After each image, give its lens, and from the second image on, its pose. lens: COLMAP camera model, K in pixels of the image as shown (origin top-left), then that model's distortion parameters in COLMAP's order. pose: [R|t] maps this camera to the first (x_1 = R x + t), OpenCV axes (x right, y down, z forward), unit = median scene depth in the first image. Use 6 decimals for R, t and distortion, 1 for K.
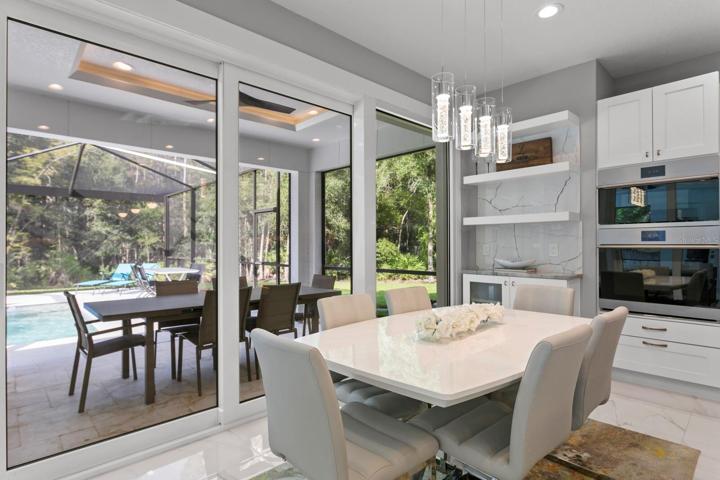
lens RADIAL K [[351.9, 0, 346.0], [0, 351.9, 241.5], [0, 0, 1]] dist [0.017623, 0.000778]
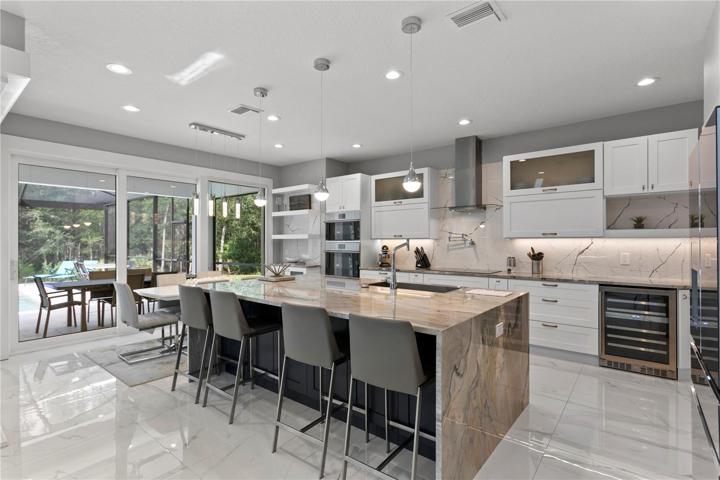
lens RADIAL K [[351.9, 0, 346.0], [0, 351.9, 241.5], [0, 0, 1]] dist [0.017623, 0.000778]
pose [[0.994295, 0.003412, 0.106614, 0.529534], [-0.004408, 0.999949, 0.009106, -0.052127], [-0.106578, -0.009524, 0.994259, -0.859156]]
